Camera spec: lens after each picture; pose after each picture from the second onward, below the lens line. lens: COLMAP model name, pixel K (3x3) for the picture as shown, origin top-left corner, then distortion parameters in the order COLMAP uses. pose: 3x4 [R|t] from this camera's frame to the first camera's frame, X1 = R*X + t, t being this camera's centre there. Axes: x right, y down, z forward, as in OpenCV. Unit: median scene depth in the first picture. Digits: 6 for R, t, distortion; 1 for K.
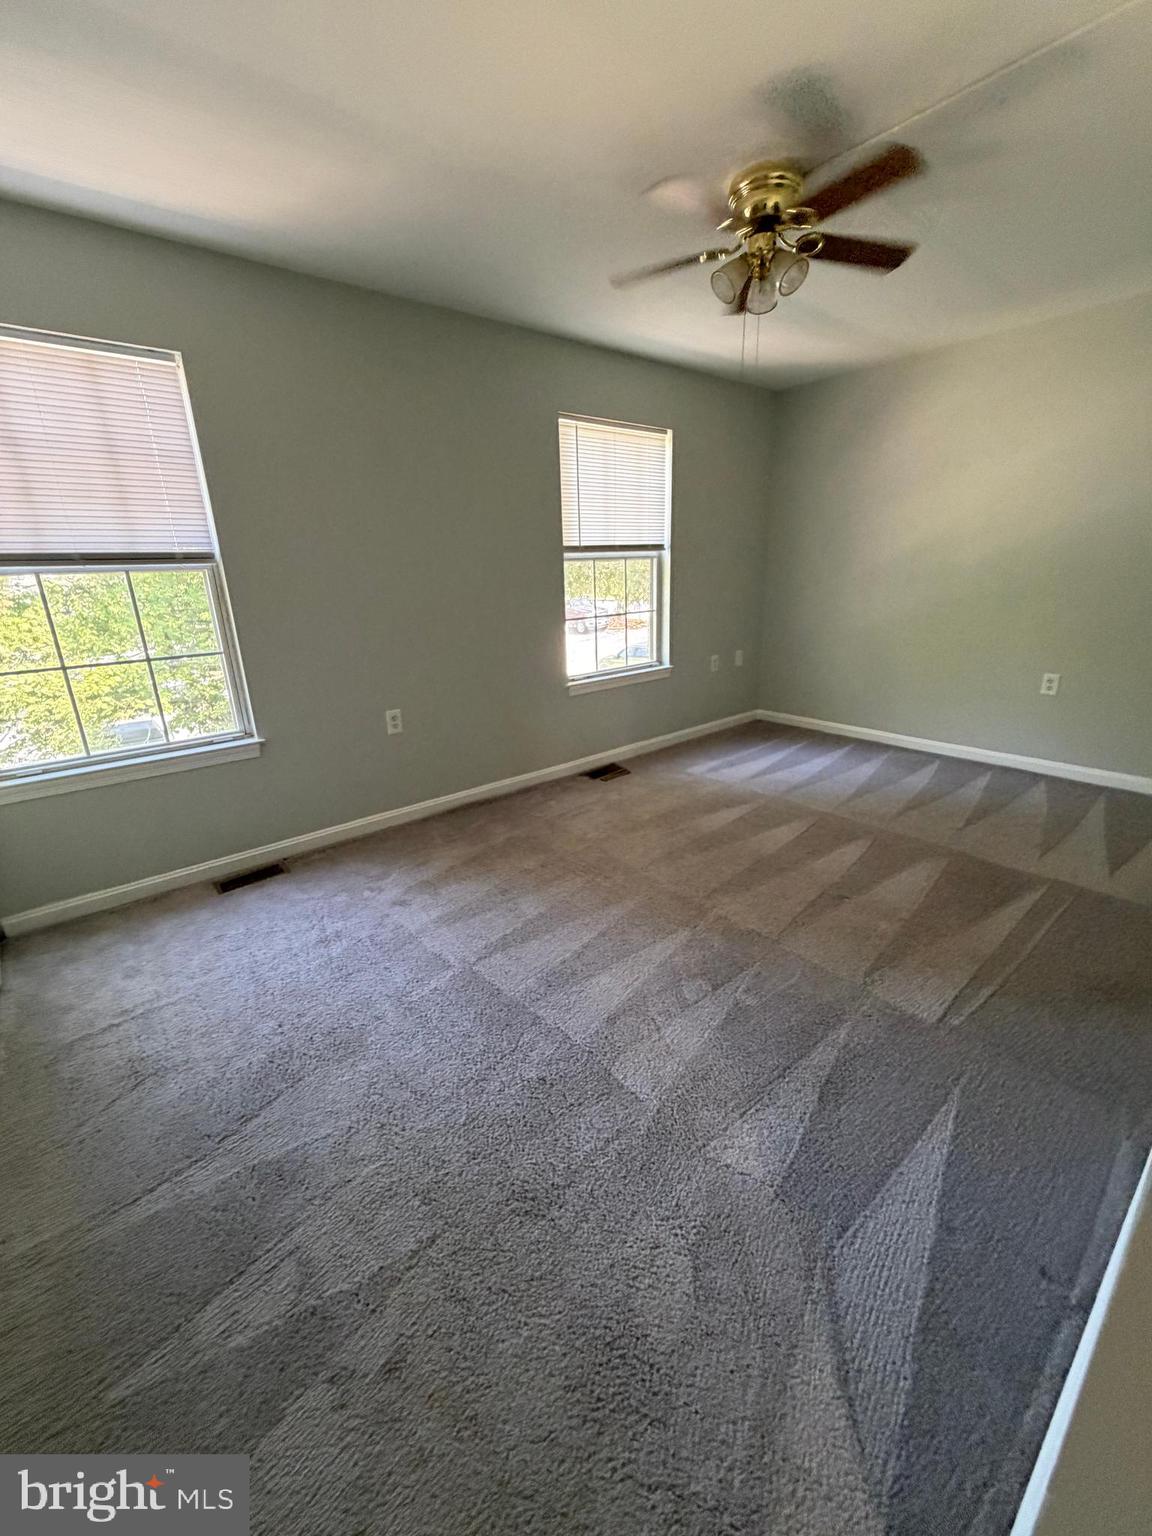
lens RADIAL K [[611.0, 0, 577.1], [0, 611.0, 766.0], [0, 0, 1]] dist [0.000578, 0.000154]
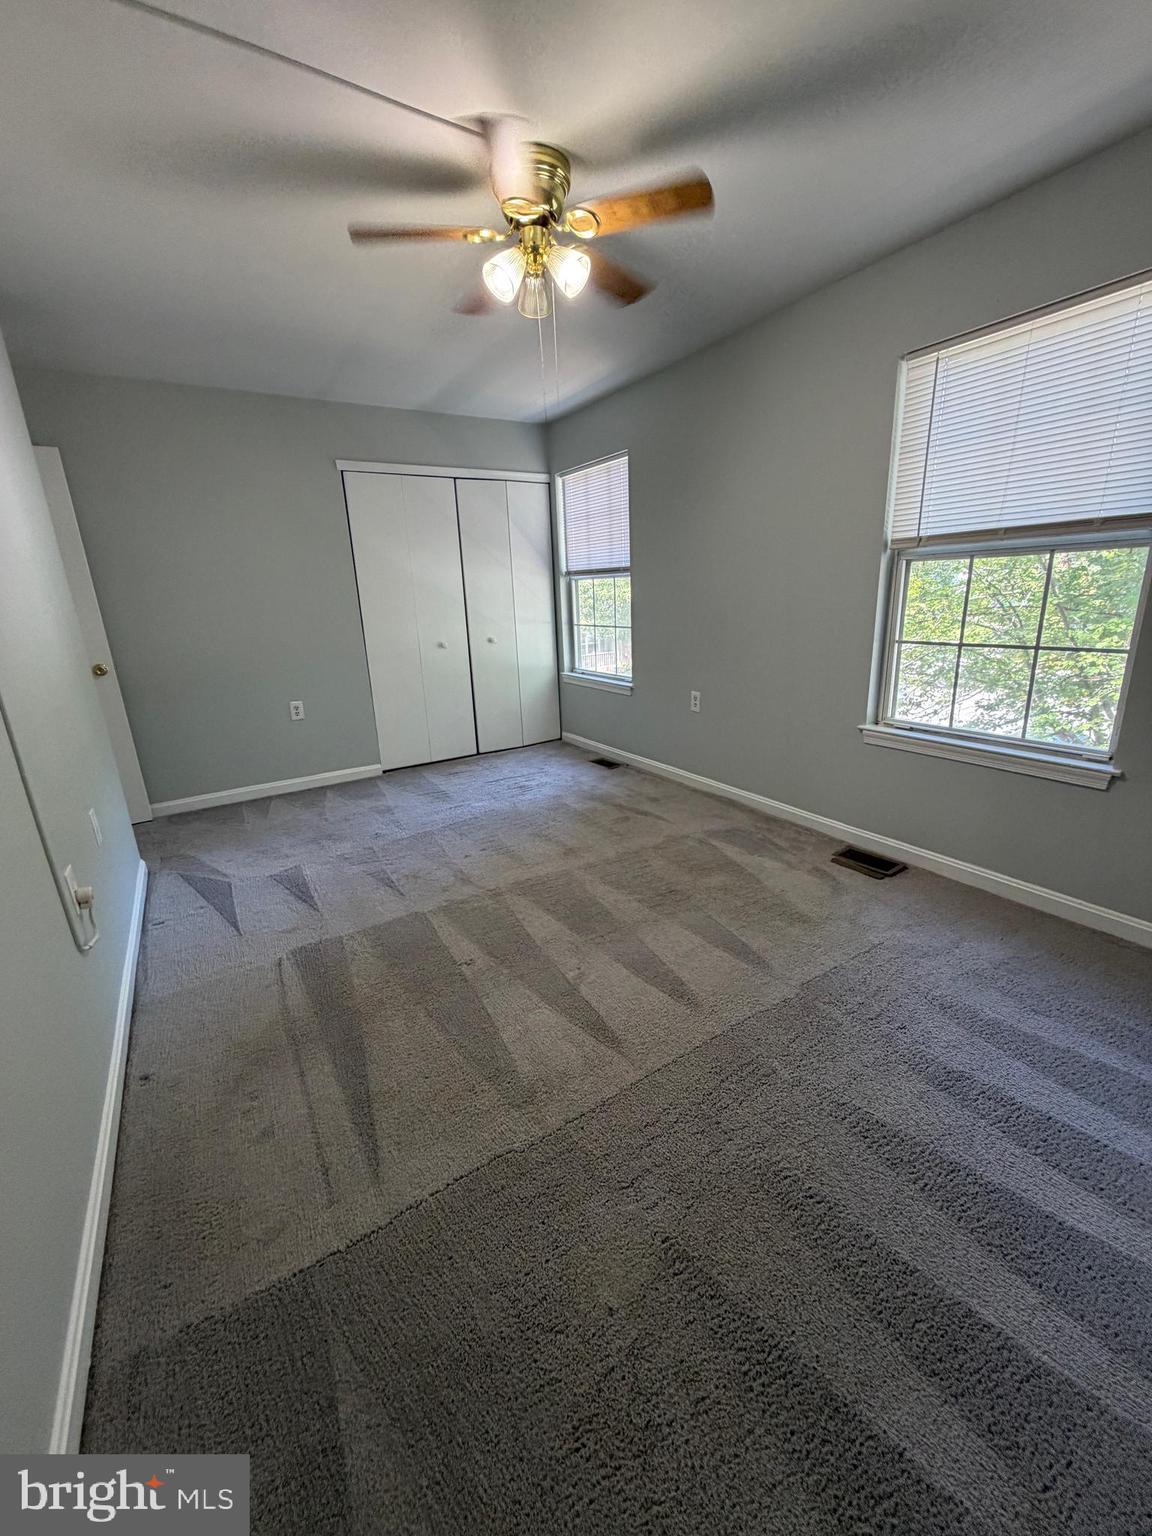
lens RADIAL K [[611.0, 0, 577.1], [0, 611.0, 766.0], [0, 0, 1]] dist [0.000578, 0.000154]
pose [[-0.116385, 0.298899, -0.947161, 0.853670], [-0.282882, 0.904168, 0.320092, -0.260694], [0.952067, 0.305188, -0.020678, 0.798461]]
